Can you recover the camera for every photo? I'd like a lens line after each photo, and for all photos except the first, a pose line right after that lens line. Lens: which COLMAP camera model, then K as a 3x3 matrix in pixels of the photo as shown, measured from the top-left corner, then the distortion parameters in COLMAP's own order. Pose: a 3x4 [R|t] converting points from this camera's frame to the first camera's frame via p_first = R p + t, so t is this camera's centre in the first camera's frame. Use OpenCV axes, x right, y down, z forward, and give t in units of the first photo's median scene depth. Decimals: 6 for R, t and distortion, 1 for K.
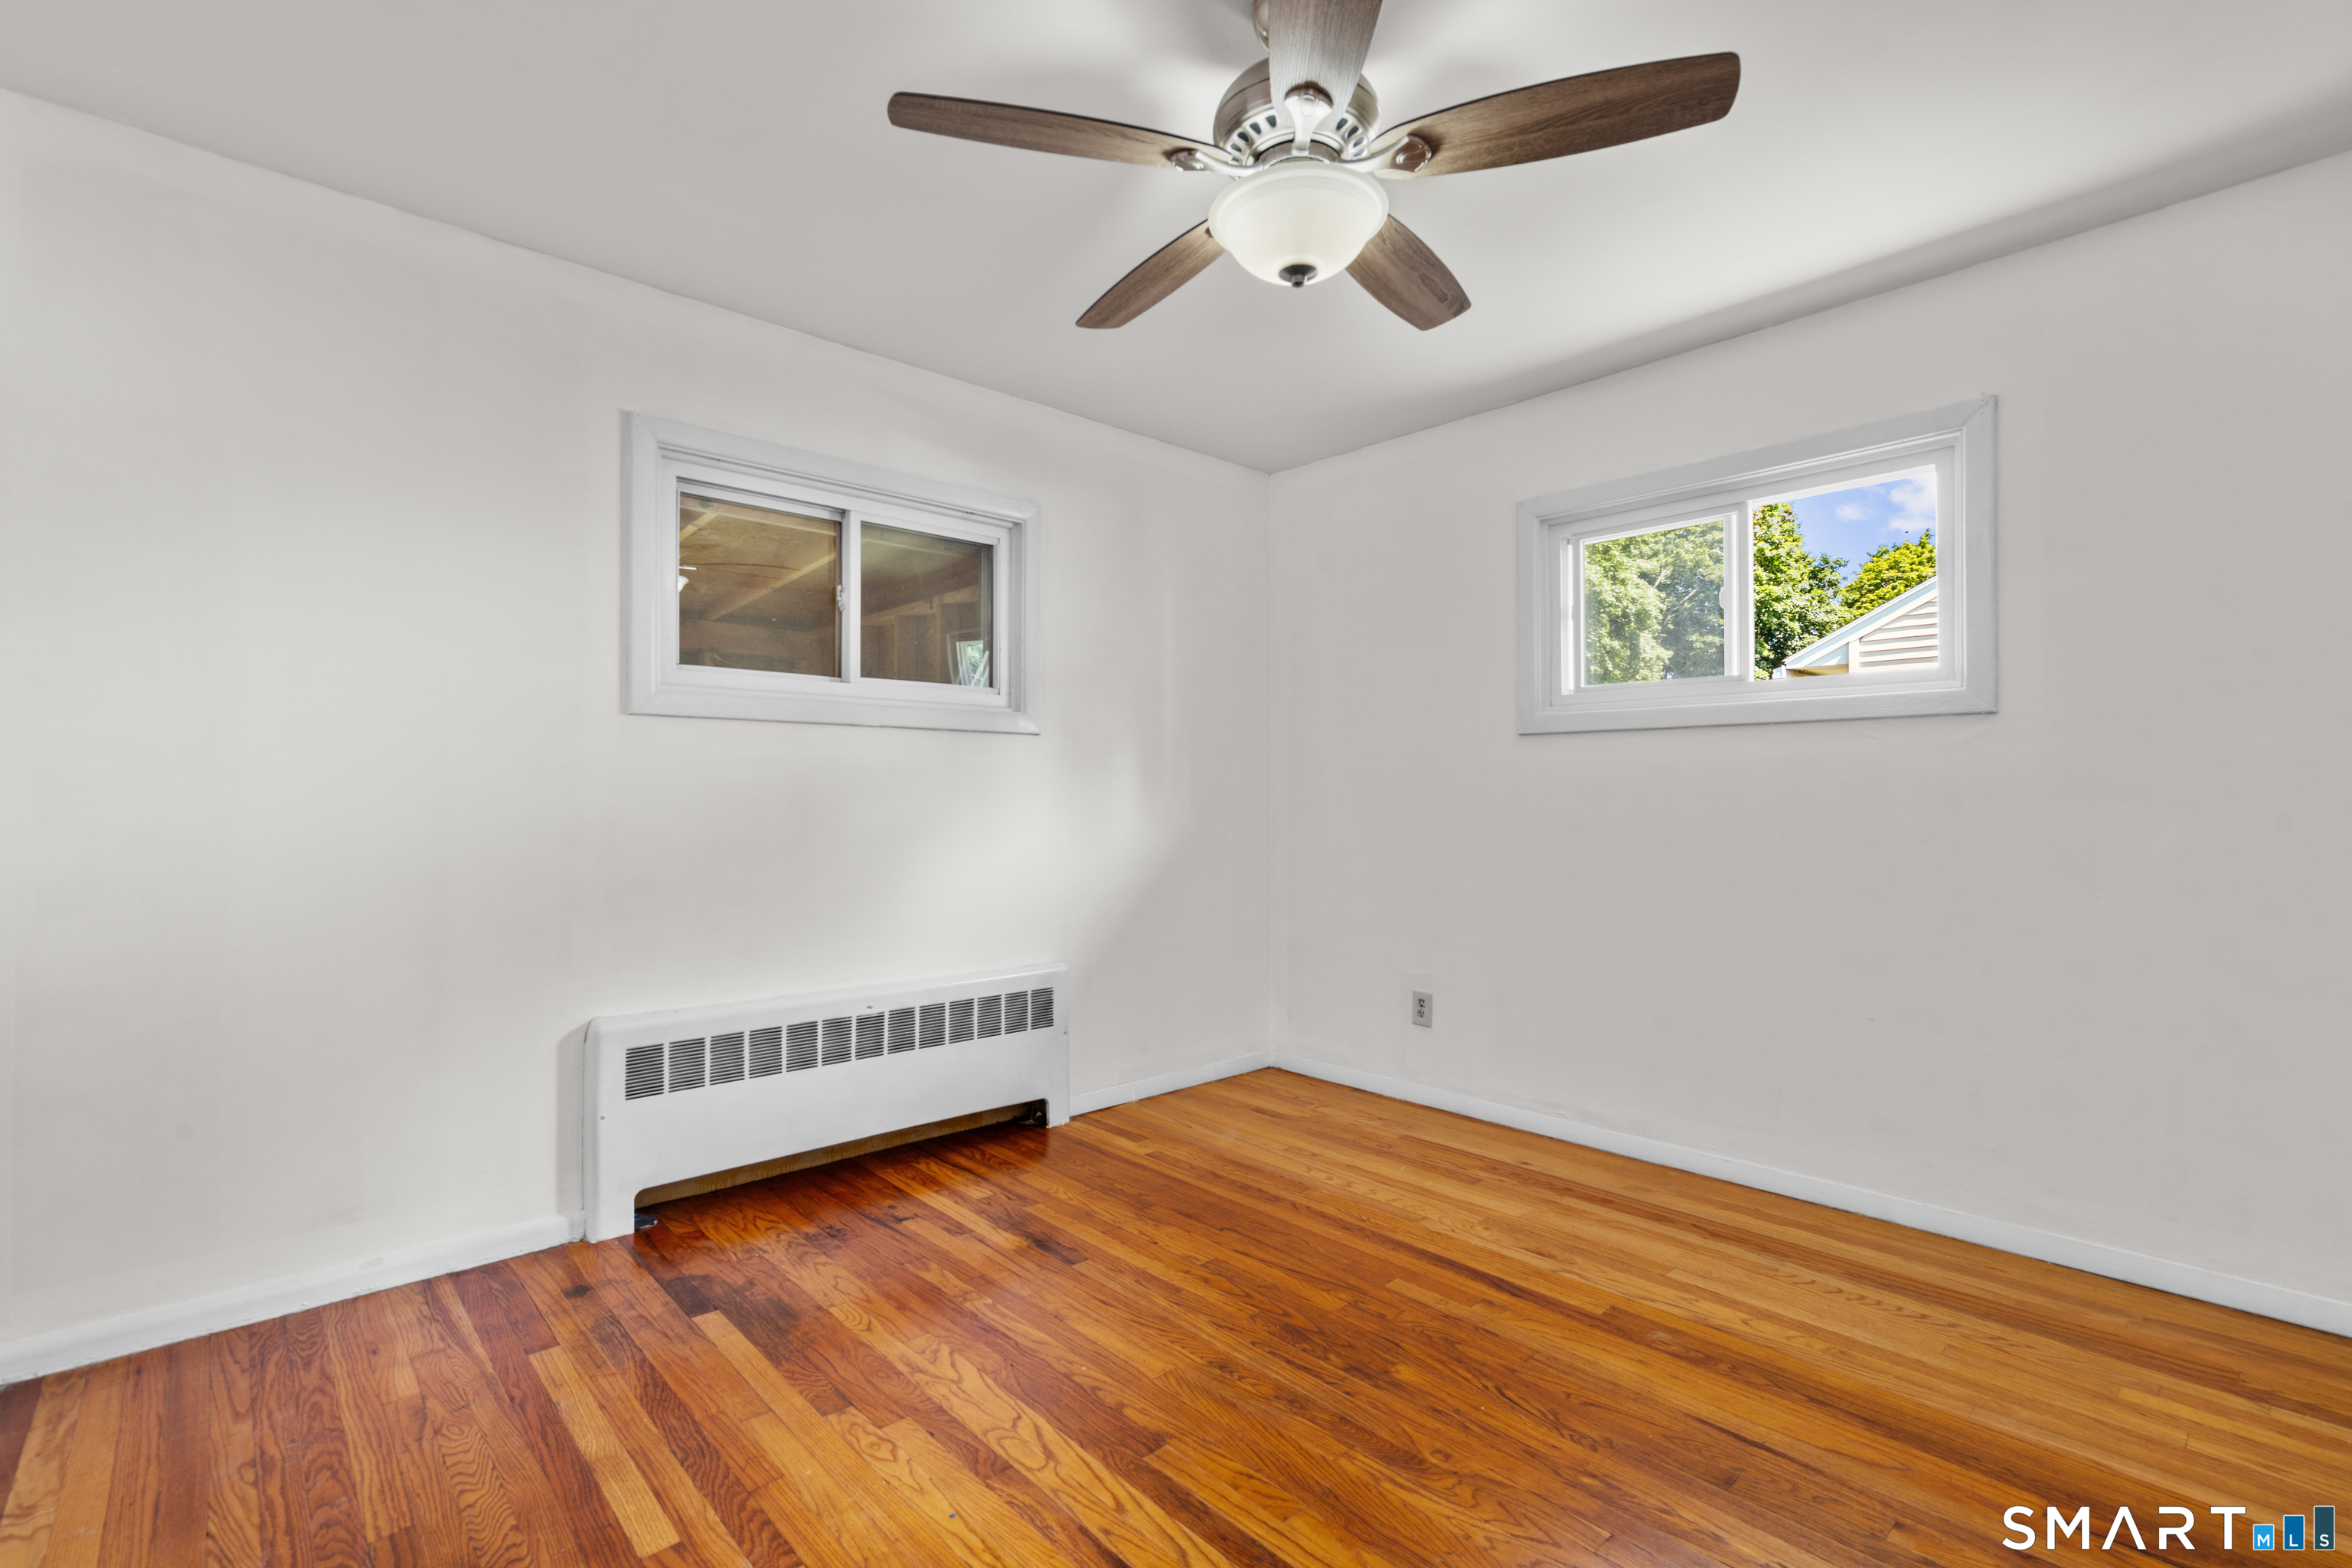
lens RADIAL K [[1069.6, 0, 1179.3], [0, 1069.6, 781.3], [0, 0, 1]] dist [-0.006831, 0.002631]
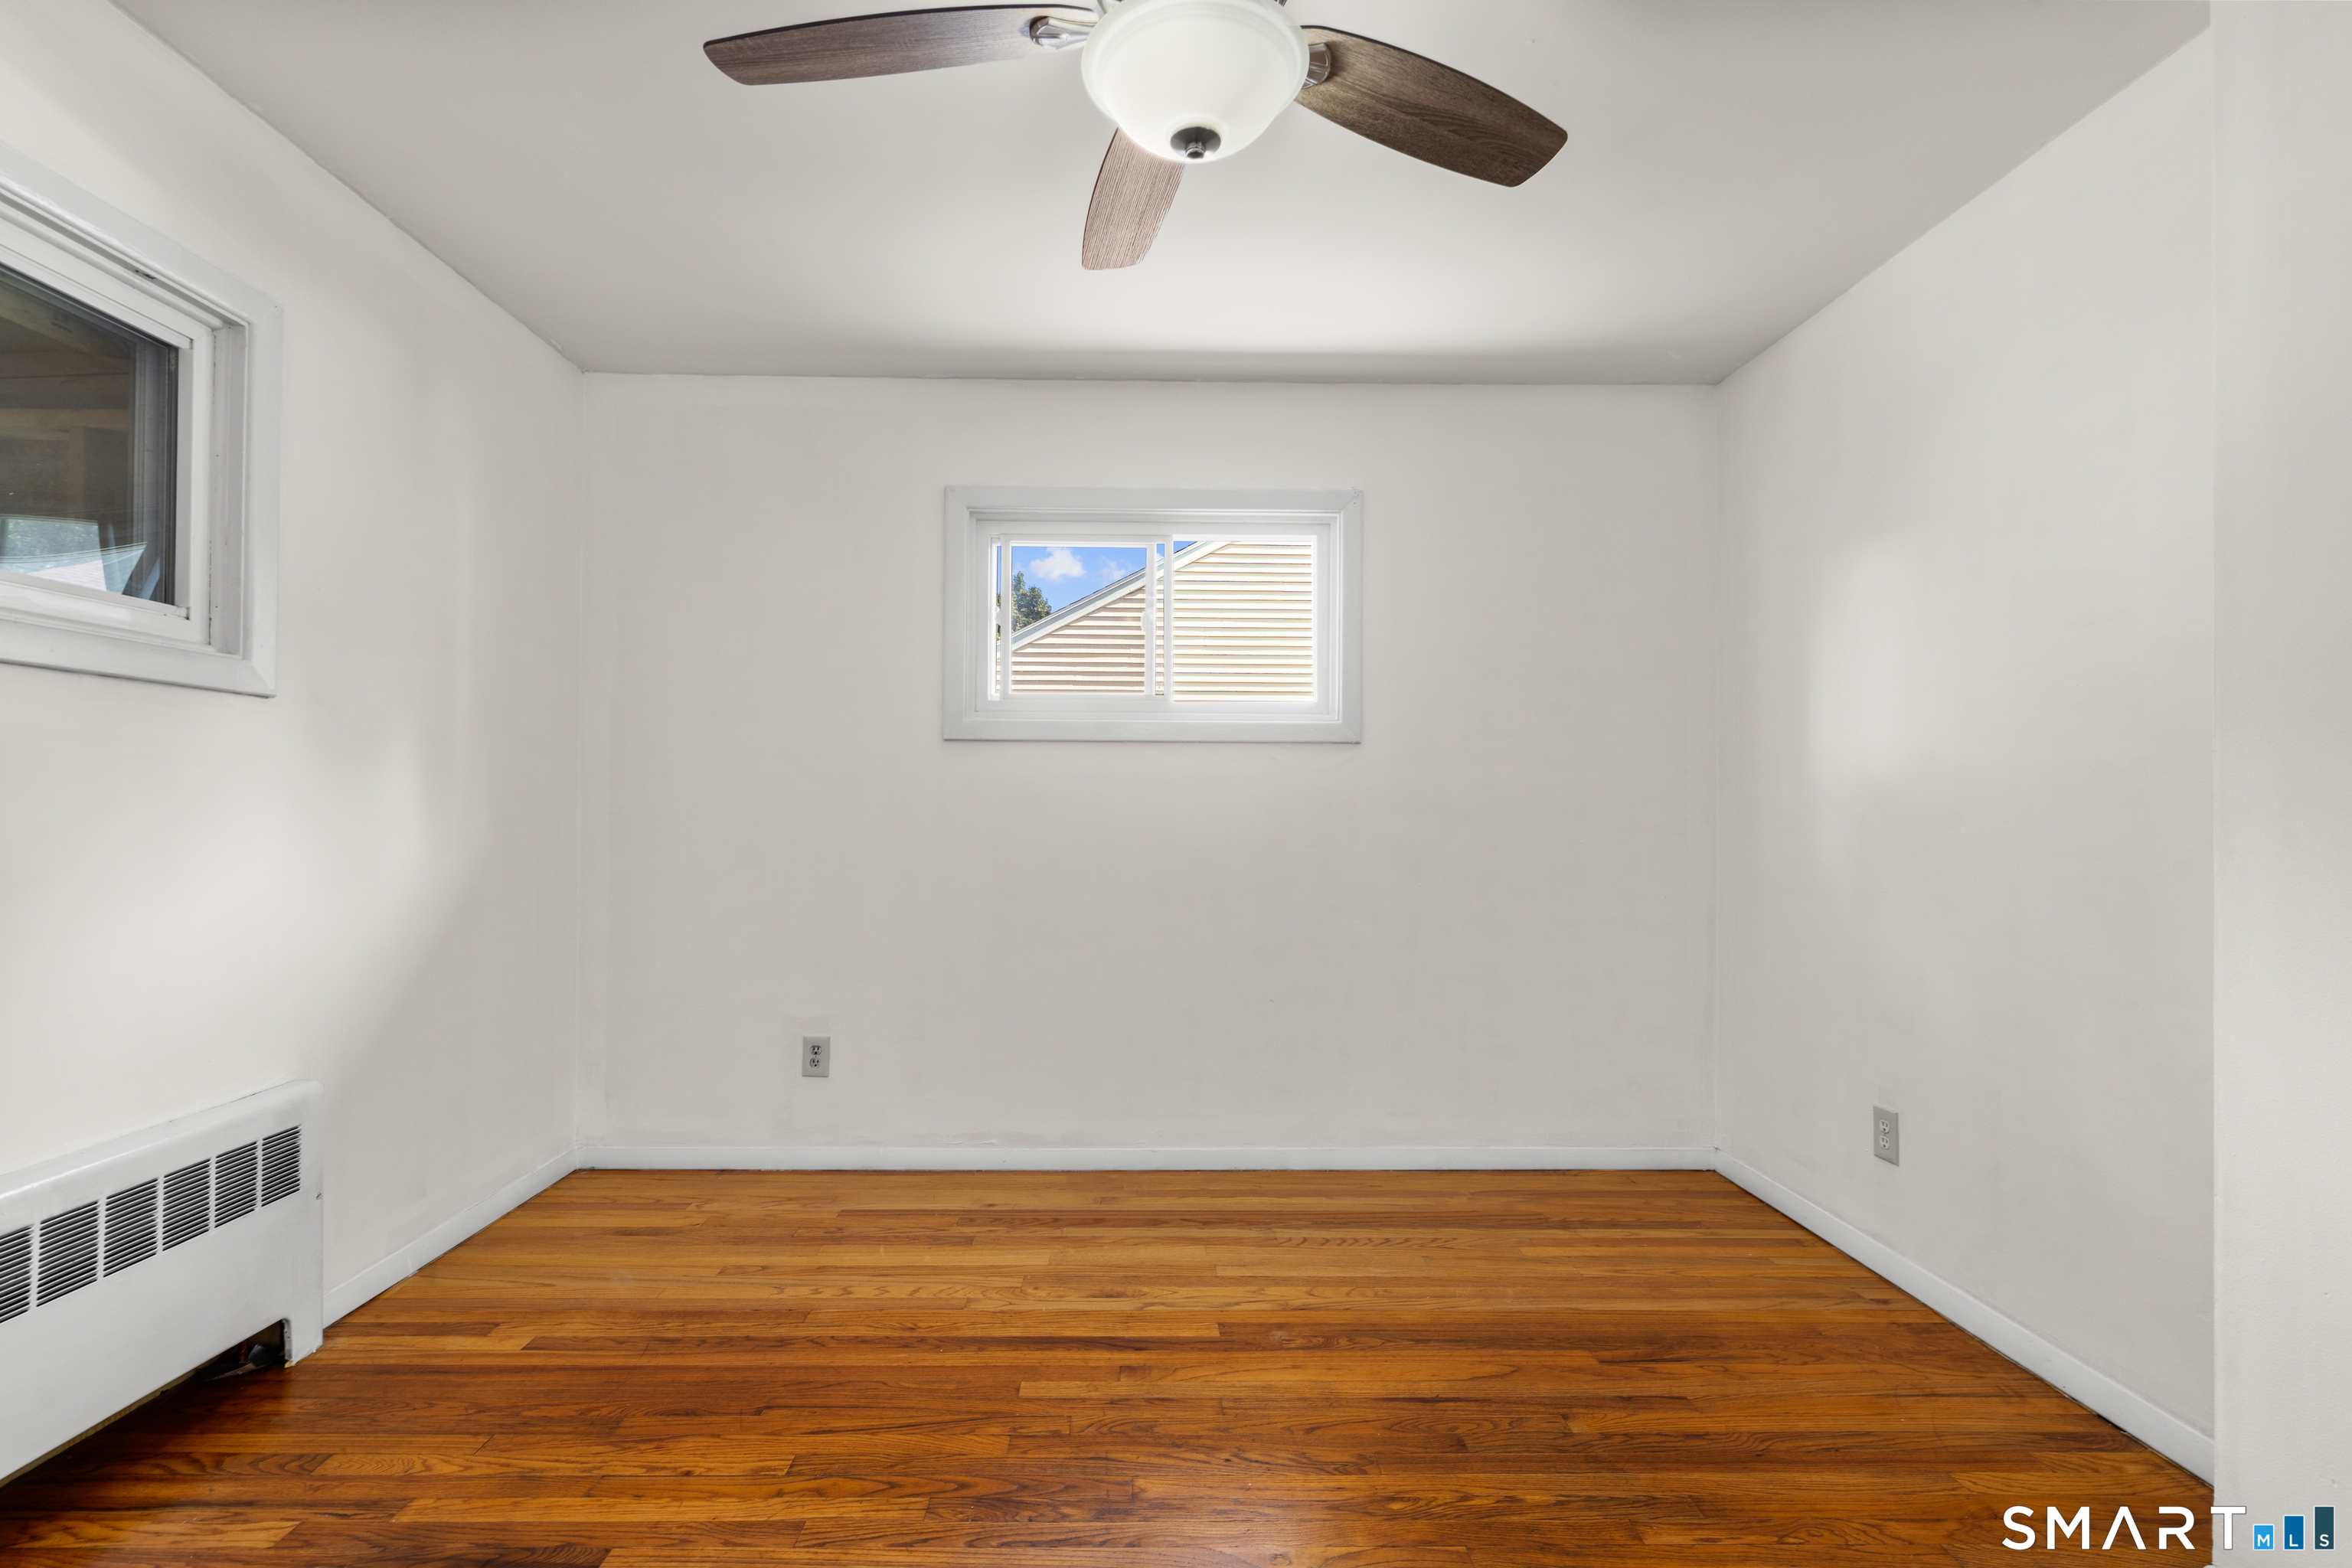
lens RADIAL K [[1069.6, 0, 1166.8], [0, 1069.6, 791.8], [0, 0, 1]] dist [-0.006831, 0.002631]
pose [[0.661037, 0.016007, 0.750182, -0.294506], [-0.017038, 0.999835, -0.006321, 0.004522], [-0.750160, -0.008603, 0.661201, 0.300633]]
